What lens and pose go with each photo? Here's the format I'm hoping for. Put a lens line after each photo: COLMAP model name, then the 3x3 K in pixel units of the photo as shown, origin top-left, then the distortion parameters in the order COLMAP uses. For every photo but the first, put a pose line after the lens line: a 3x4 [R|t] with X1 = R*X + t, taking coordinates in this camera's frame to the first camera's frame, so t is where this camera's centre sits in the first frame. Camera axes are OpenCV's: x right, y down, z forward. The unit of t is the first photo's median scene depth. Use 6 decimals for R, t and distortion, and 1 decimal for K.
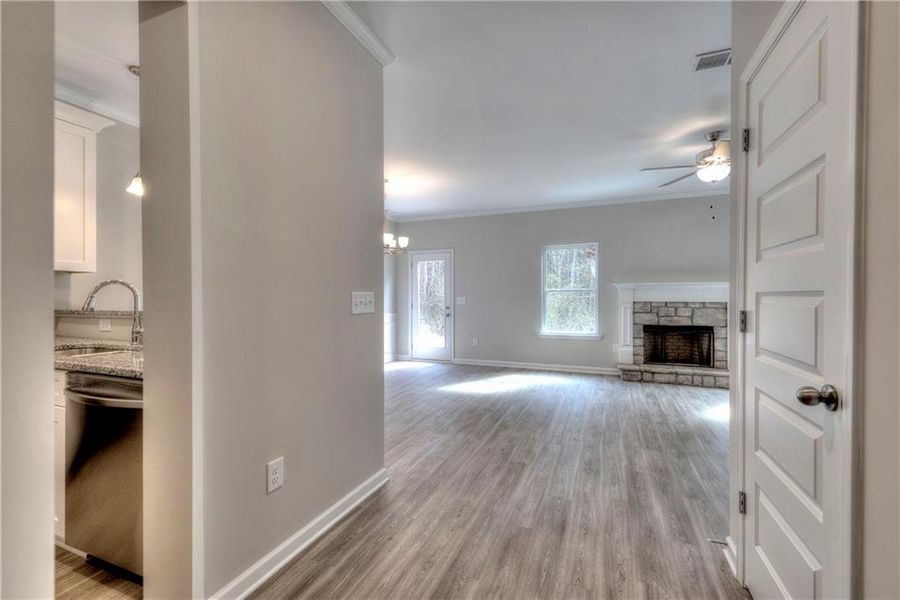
lens RADIAL K [[383.4, 0, 452.8], [0, 383.4, 299.9], [0, 0, 1]] dist [0.020813, 0.000011]
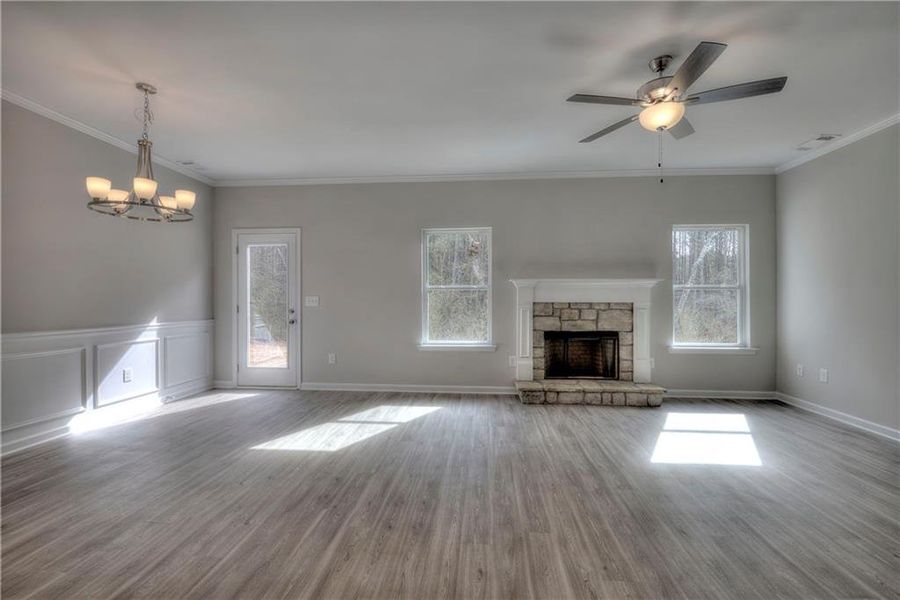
lens RADIAL K [[383.7, 0, 452.9], [0, 383.7, 298.9], [0, 0, 1]] dist [-0.001429, -0.010128]
pose [[0.954739, 0.000068, 0.297444, 0.077130], [0.000843, 0.999995, -0.002935, -0.000505], [-0.297443, 0.003053, 0.954735, 0.308228]]
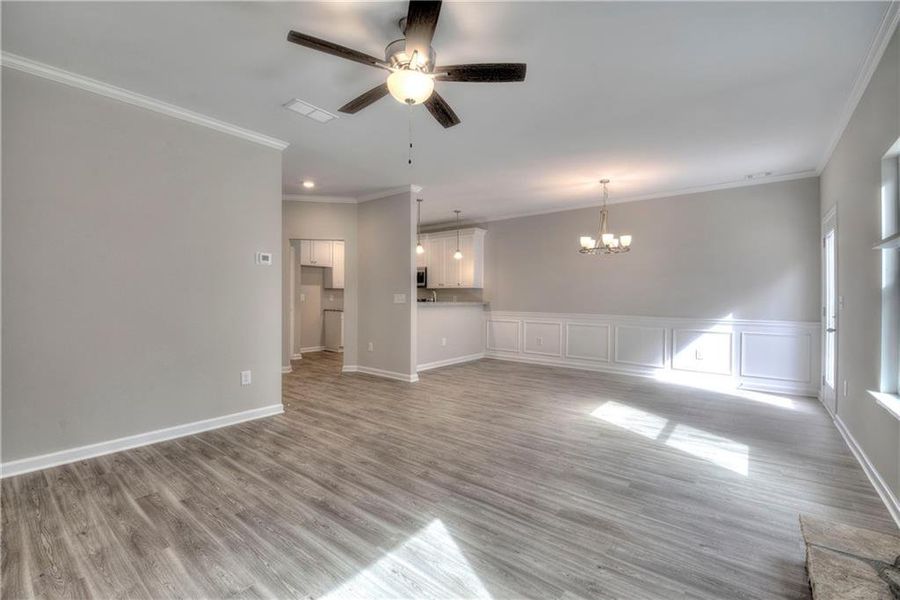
lens RADIAL K [[383.7, 0, 452.9], [0, 383.7, 298.9], [0, 0, 1]] dist [-0.001429, -0.010128]
pose [[-0.277878, 0.000434, -0.960616, 0.824513], [-0.008441, 0.999960, 0.002893, -0.000735], [0.960579, 0.008913, -0.277863, 0.825643]]
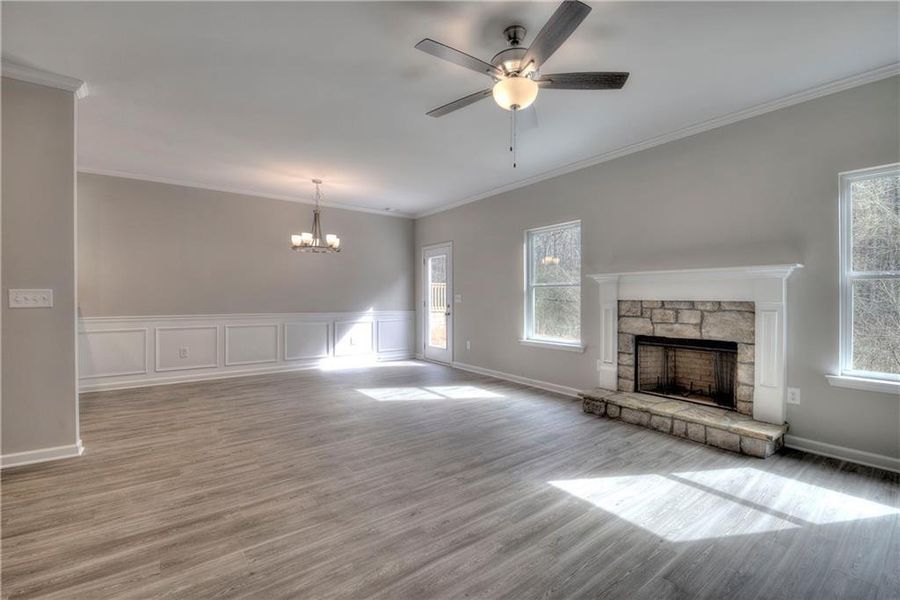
lens RADIAL K [[383.7, 0, 452.9], [0, 383.7, 298.9], [0, 0, 1]] dist [-0.001429, -0.010128]
pose [[0.858732, 0.002927, -0.512416, 0.606575], [-0.002519, 0.999996, 0.001491, 0.002113], [0.512418, 0.000010, 0.858736, 0.278494]]
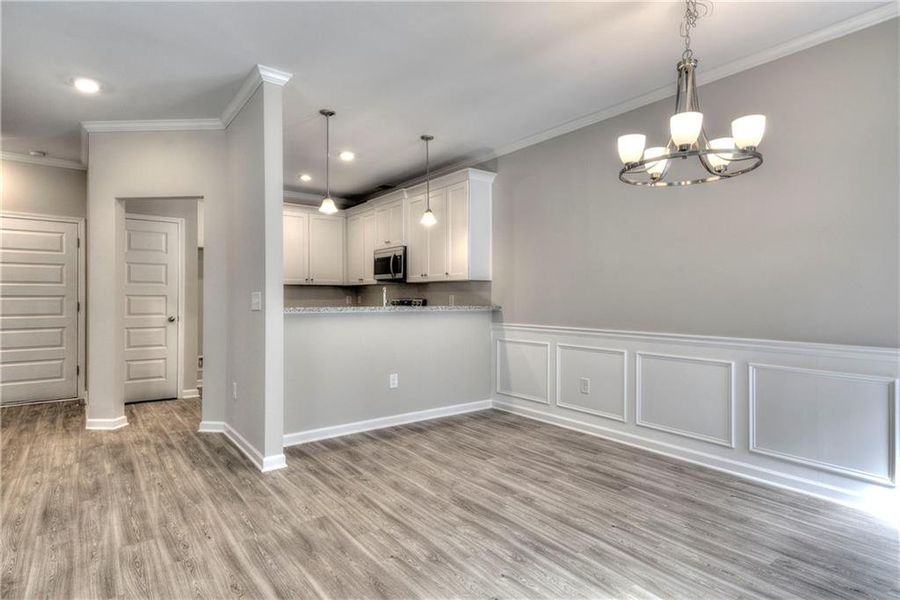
lens RADIAL K [[476.4, 0, 450.0], [0, 476.4, 300.0], [0, 0, 1]] dist [0.025612, -0.001231]
pose [[-0.510808, 0.002799, -0.859690, 0.313219], [-0.003142, 0.999982, 0.005123, -0.002502], [0.859689, 0.005318, -0.510790, 0.955607]]
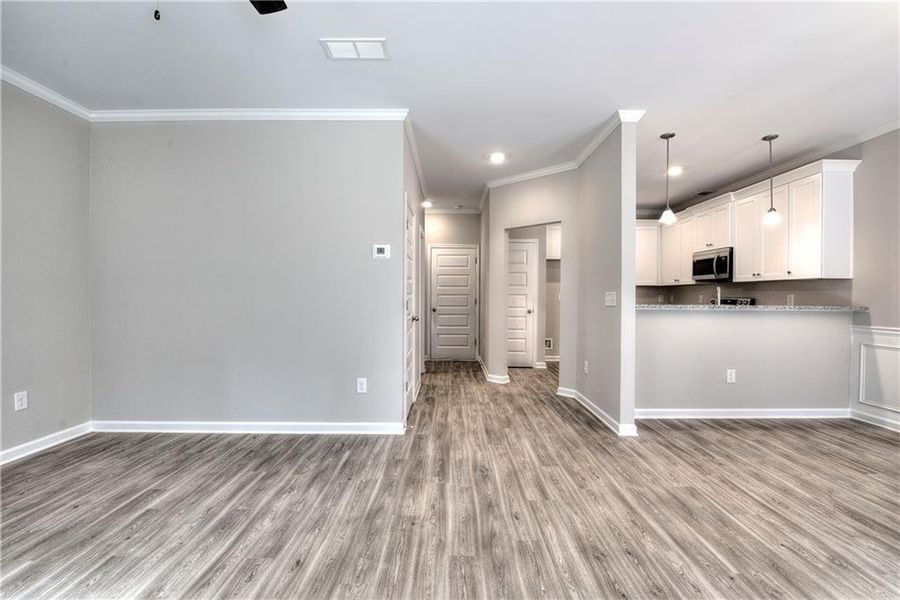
lens RADIAL K [[383.7, 0, 452.9], [0, 383.7, 298.9], [0, 0, 1]] dist [-0.001429, -0.010128]
pose [[-0.926338, -0.002669, -0.376684, 0.383328], [-0.007193, 0.999918, 0.010606, -0.001839], [0.376624, 0.012534, -0.926281, 0.904251]]
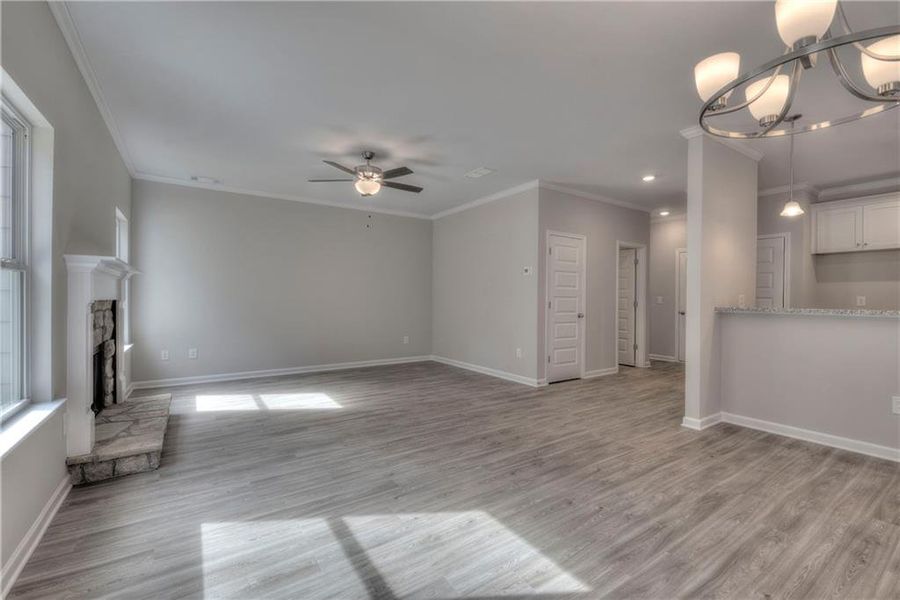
lens RADIAL K [[383.7, 0, 452.9], [0, 383.7, 298.9], [0, 0, 1]] dist [-0.001429, -0.010128]
pose [[-0.830939, -0.008121, 0.556304, -0.114155], [-0.006664, 0.999967, 0.004643, -0.001346], [-0.556323, 0.000151, -0.830966, 1.208942]]
